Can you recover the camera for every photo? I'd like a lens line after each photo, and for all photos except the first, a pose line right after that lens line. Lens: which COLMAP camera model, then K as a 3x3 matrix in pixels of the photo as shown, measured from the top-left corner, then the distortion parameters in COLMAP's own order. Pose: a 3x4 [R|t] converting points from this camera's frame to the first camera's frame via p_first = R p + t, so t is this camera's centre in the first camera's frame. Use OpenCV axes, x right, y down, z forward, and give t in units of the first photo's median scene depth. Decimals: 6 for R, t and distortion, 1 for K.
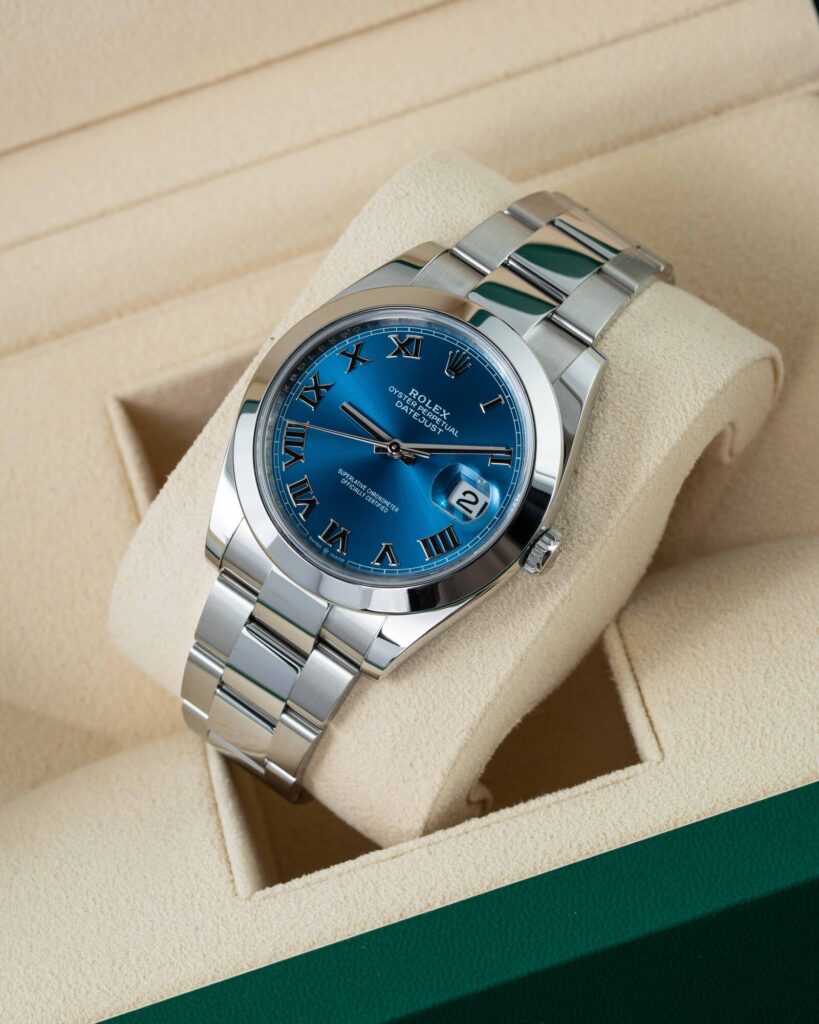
lens RADIAL K [[4626.5, 0, 415.1], [0, 4626.5, 511.8], [0, 0, 1]] dist [0.031837, 0.000000]
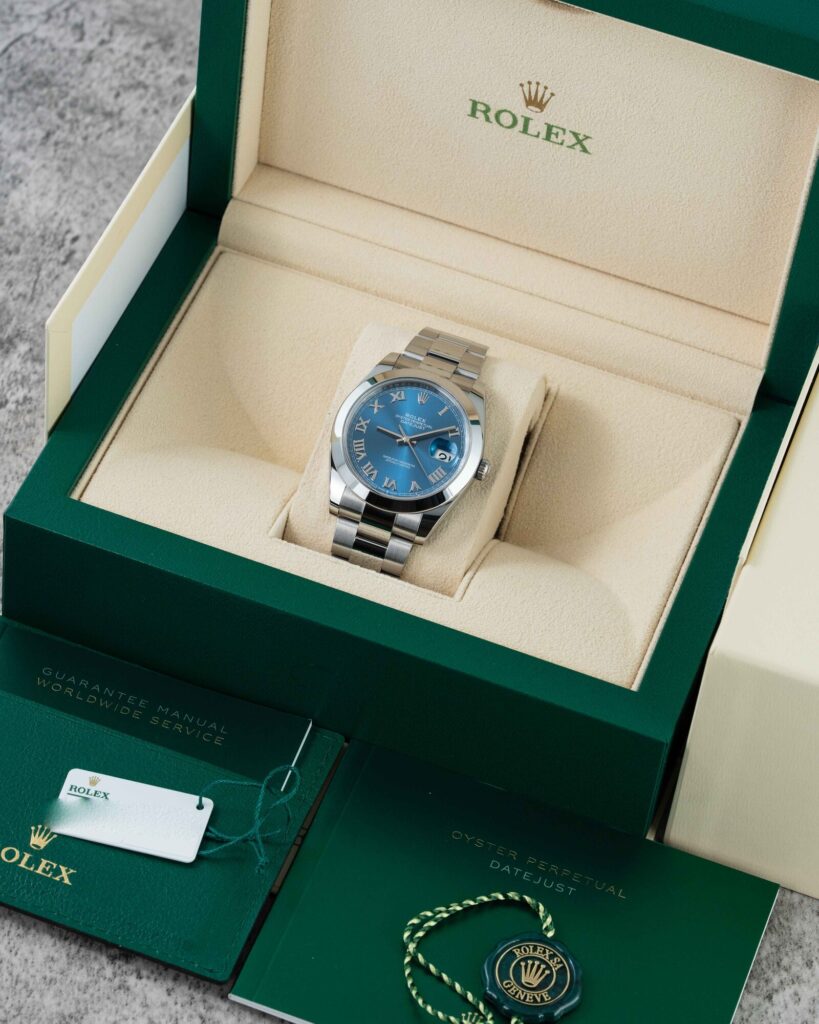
lens RADIAL K [[4626.5, 0, 409.1], [0, 4626.5, 513.5], [0, 0, 1]] dist [0.031837, 0.000000]
pose [[0.784240, 0.599683, -0.159210, 0.352120], [-0.608499, 0.793509, -0.008510, 0.053219], [0.121231, 0.103553, 0.987208, -1.132172]]
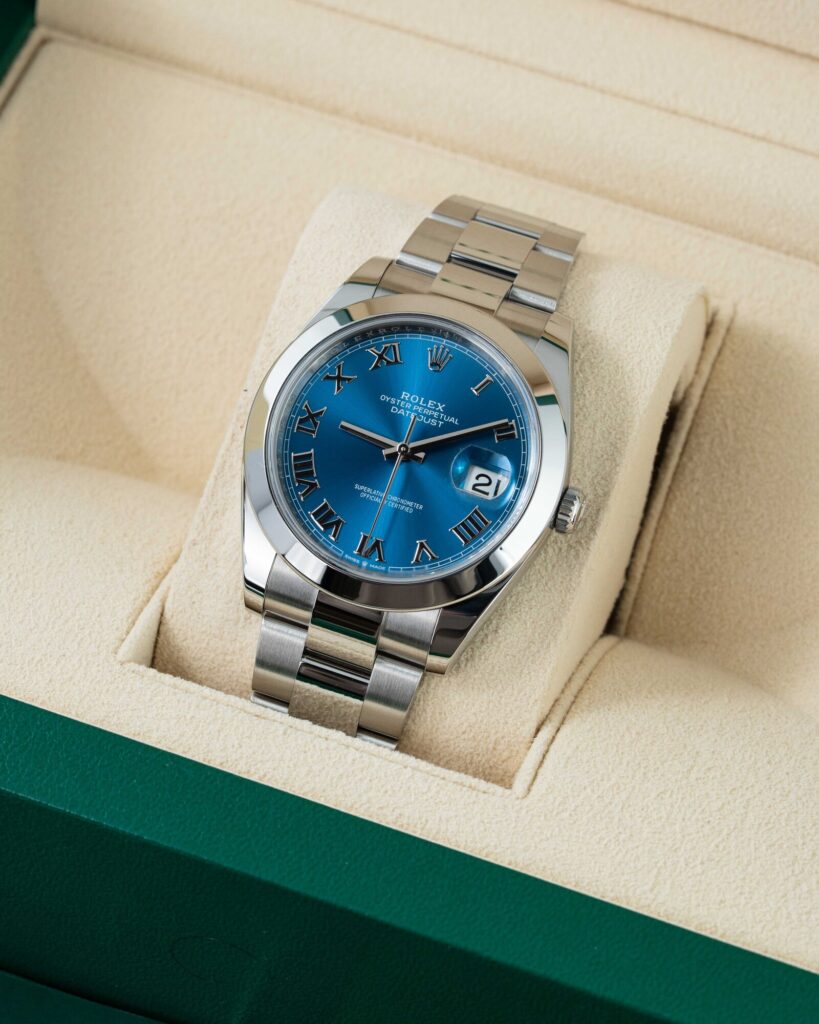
lens RADIAL K [[4626.5, 0, 406.4], [0, 4626.5, 501.4], [0, 0, 1]] dist [0.031837, 0.000000]
pose [[0.789556, 0.592128, -0.161202, 0.156428], [-0.585996, 0.805468, 0.088485, -0.072084], [0.182238, 0.024600, 0.982947, 0.004983]]
